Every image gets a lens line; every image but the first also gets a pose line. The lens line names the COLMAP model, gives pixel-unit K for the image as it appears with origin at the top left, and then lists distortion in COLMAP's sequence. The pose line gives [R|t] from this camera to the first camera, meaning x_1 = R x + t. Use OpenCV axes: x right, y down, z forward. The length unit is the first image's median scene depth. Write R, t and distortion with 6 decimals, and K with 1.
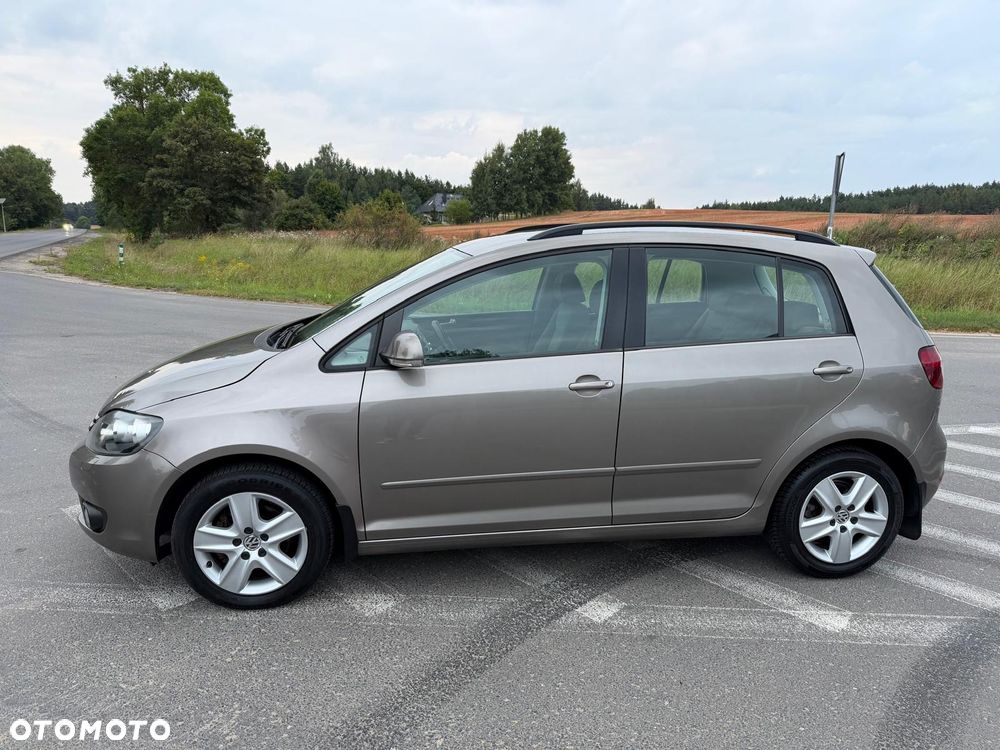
lens RADIAL K [[711.4, 0, 491.4], [0, 711.4, 376.7], [0, 0, 1]] dist [0.015575, -0.026840]
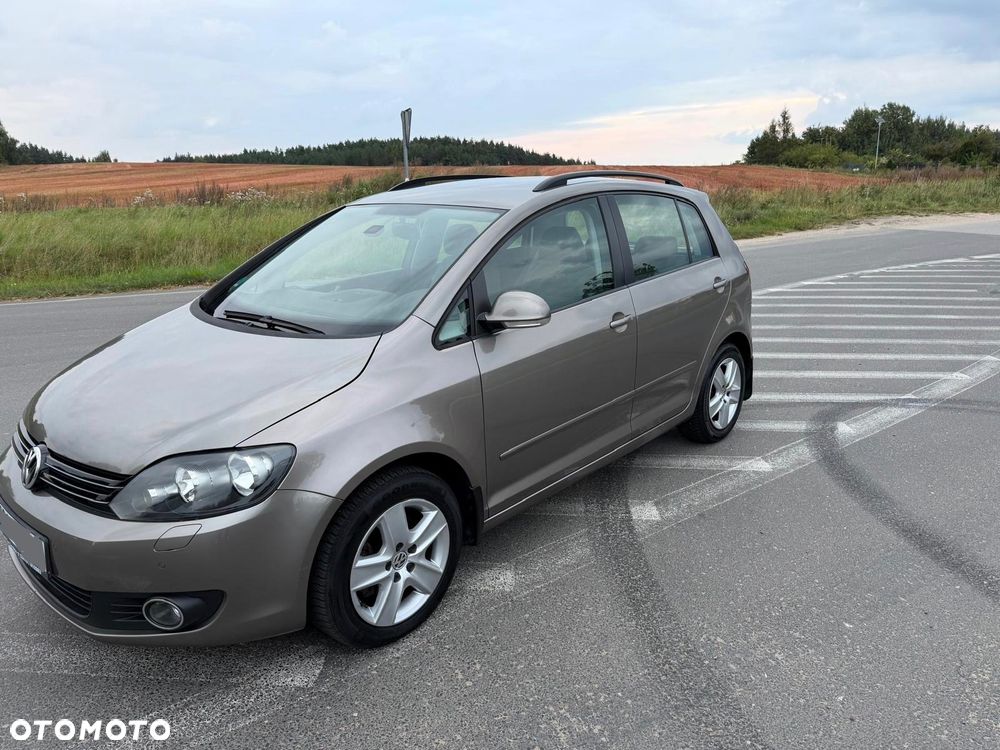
lens RADIAL K [[709.6, 0, 496.6], [0, 709.6, 385.9], [0, 0, 1]] dist [0.074474, -0.110472]
pose [[0.752949, -0.202837, 0.626039, -0.126091], [0.157771, 0.979209, 0.127511, -0.010648], [-0.638886, 0.002761, 0.769296, 0.045808]]
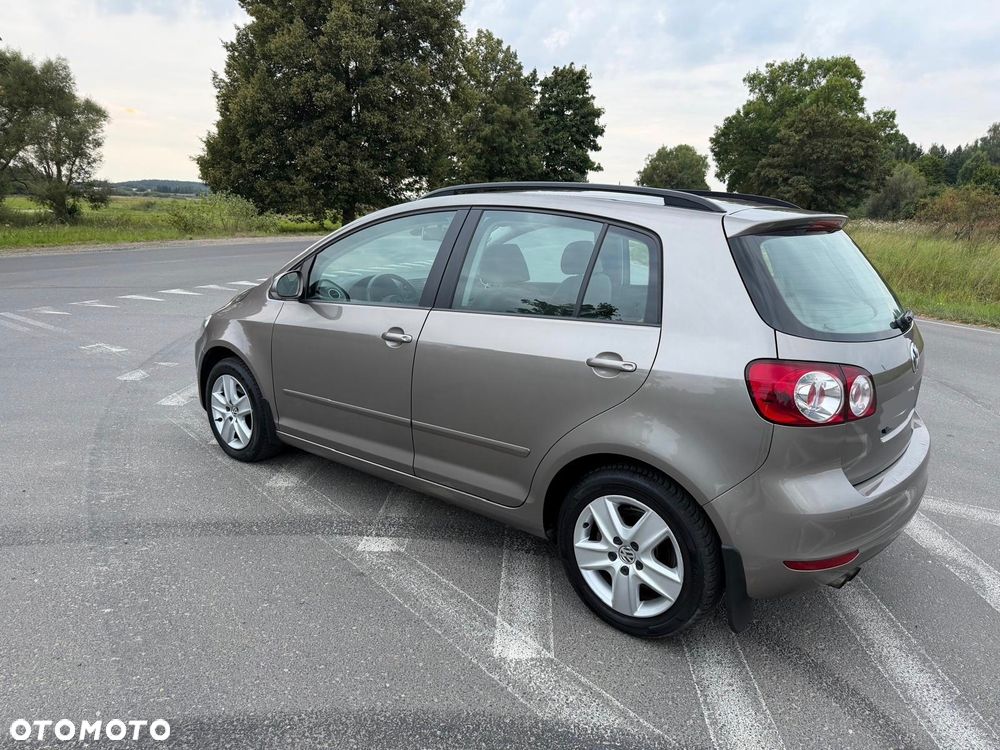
lens RADIAL K [[703.0, 0, 503.3], [0, 703.0, 376.4], [0, 0, 1]] dist [0.028945, -0.044222]
pose [[0.675748, 0.172358, -0.716699, 0.055981], [-0.161730, 0.983256, 0.083972, -0.002465], [0.719172, 0.059168, 0.692309, 0.021367]]
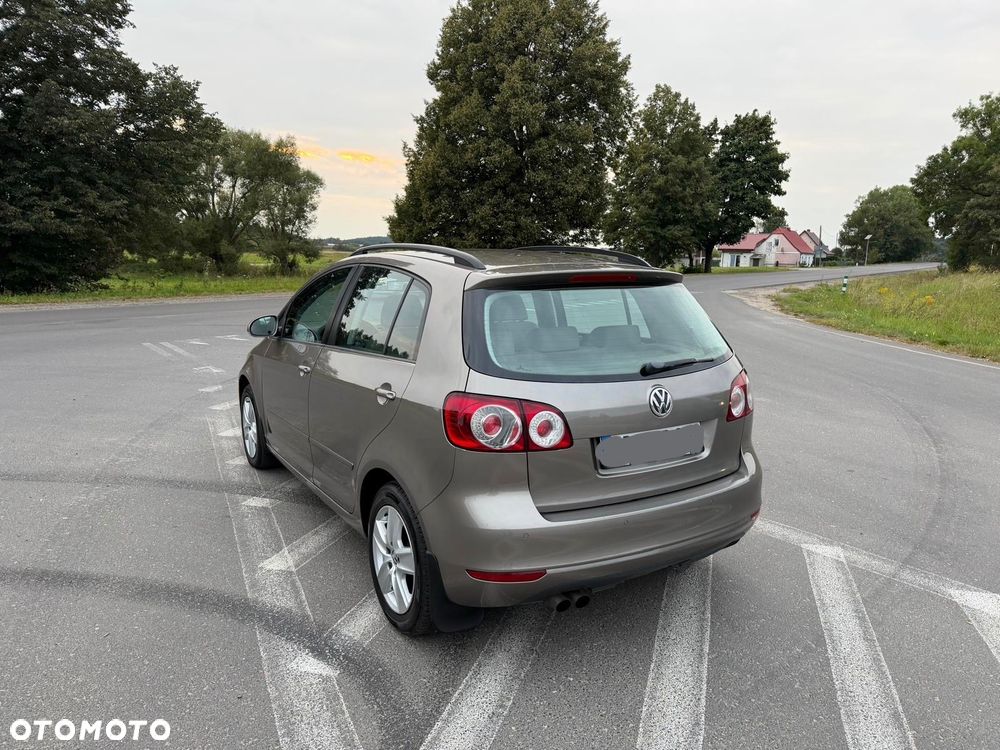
lens RADIAL K [[707.1, 0, 504.1], [0, 707.1, 371.3], [0, 0, 1]] dist [0.031523, -0.049001]
pose [[0.449983, 0.134665, -0.882825, 0.092985], [-0.181455, 0.981731, 0.057263, -0.006788], [0.874408, 0.134426, 0.466198, 0.040147]]
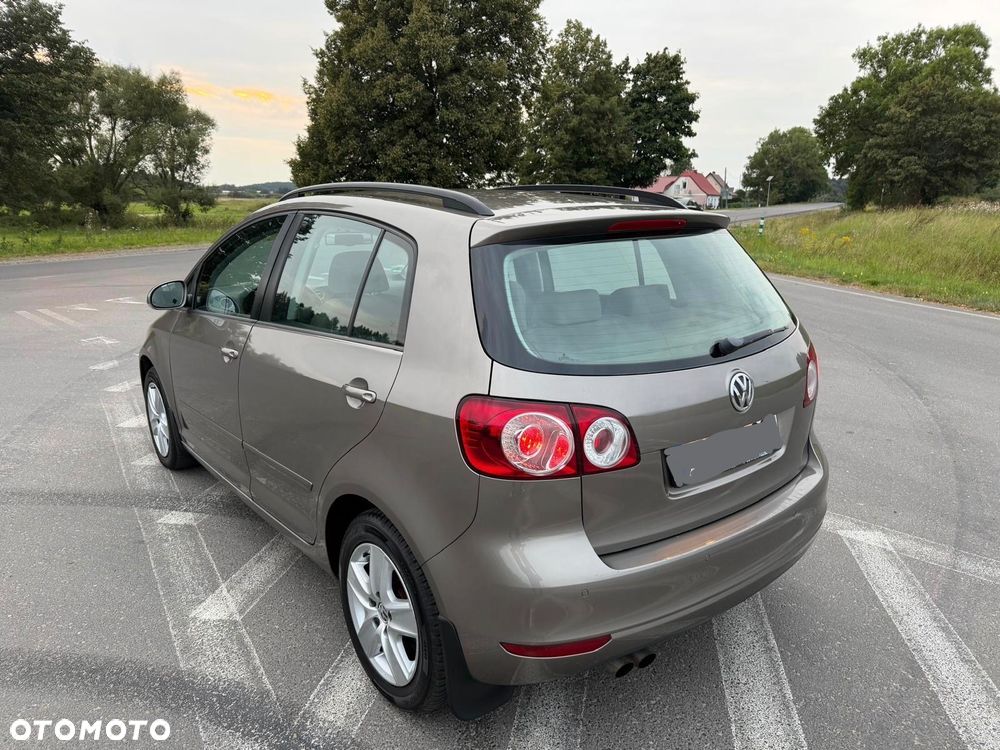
lens RADIAL K [[709.6, 0, 507.9], [0, 709.6, 377.5], [0, 0, 1]] dist [-0.000559, -0.006168]
pose [[0.562322, 0.184148, -0.806153, 0.076847], [-0.153410, 0.981197, 0.117124, -0.007075], [0.812563, 0.057811, 0.579999, 0.041602]]
